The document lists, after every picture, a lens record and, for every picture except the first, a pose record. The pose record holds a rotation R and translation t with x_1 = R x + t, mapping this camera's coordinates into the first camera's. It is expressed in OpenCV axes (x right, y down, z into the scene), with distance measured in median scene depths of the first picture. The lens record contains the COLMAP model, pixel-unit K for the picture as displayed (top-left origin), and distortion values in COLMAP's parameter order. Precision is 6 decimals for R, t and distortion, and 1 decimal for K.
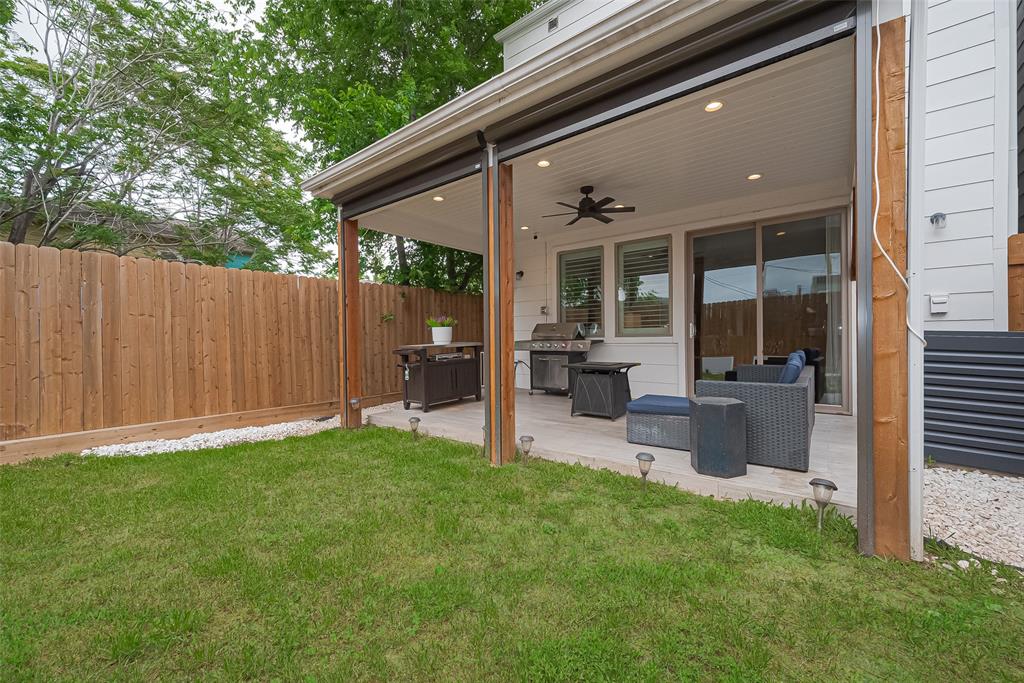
lens RADIAL K [[408.1, 0, 514.5], [0, 408.1, 343.5], [0, 0, 1]] dist [-0.000590, 0.000187]
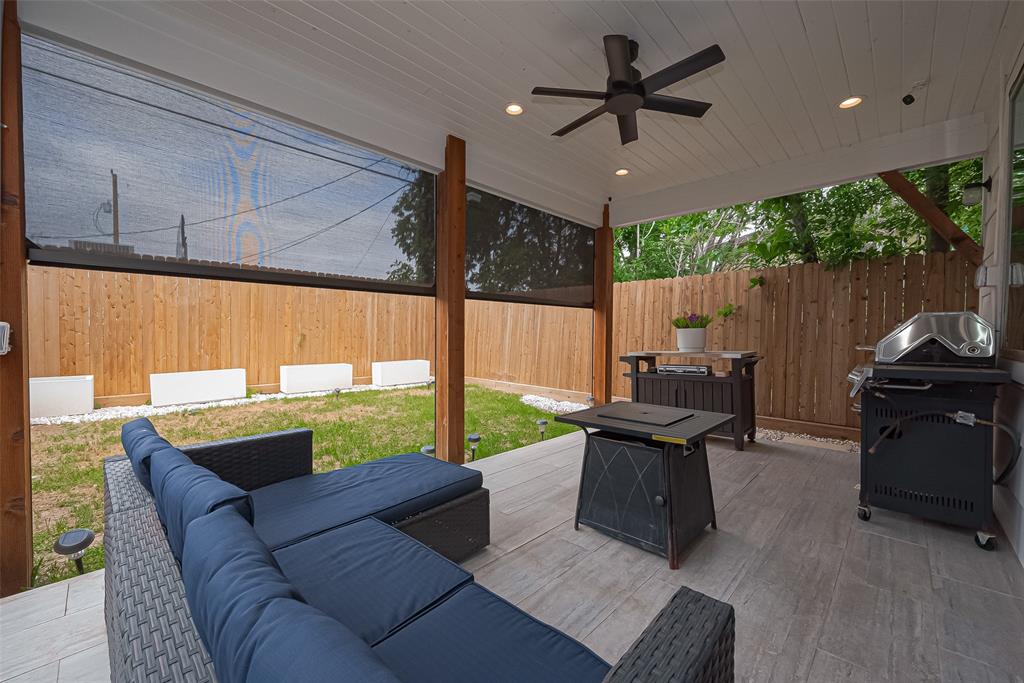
lens RADIAL K [[408.1, 0, 514.5], [0, 408.1, 343.5], [0, 0, 1]] dist [-0.000590, 0.000187]
pose [[-0.091288, 0.034807, -0.995216, 0.587103], [-0.015606, 0.999216, 0.036378, -0.035044], [0.995702, 0.018852, -0.090673, 0.777867]]
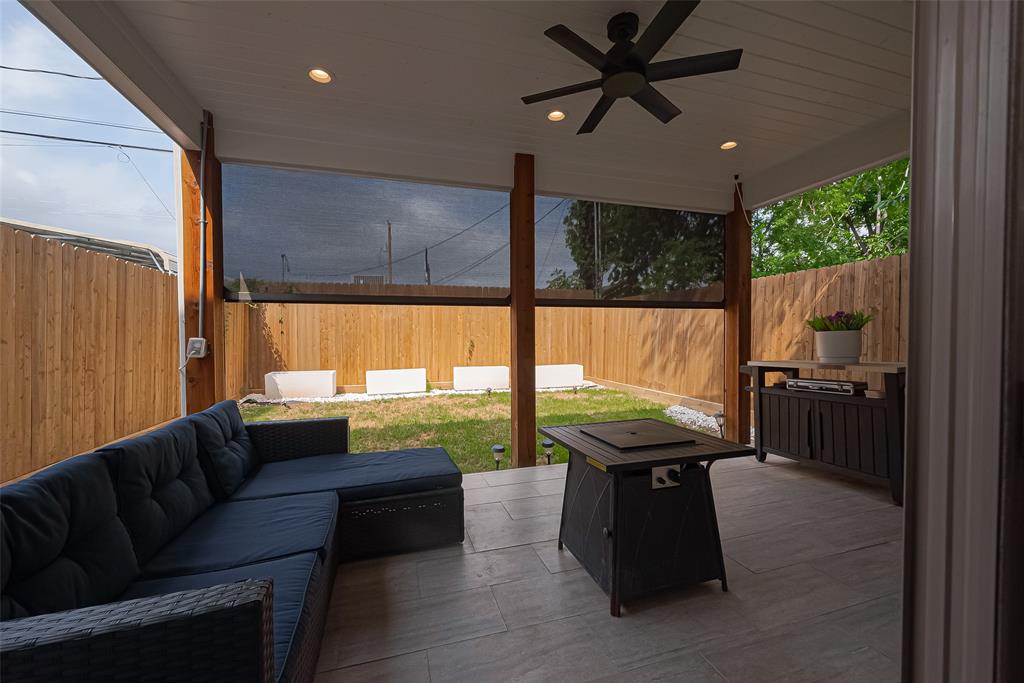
lens RADIAL K [[408.1, 0, 514.5], [0, 408.1, 343.5], [0, 0, 1]] dist [-0.000590, 0.000187]
pose [[-0.563722, 0.027051, -0.825522, 0.522246], [0.002621, 0.999517, 0.030963, -0.042174], [0.825961, 0.015290, -0.563520, 0.981945]]
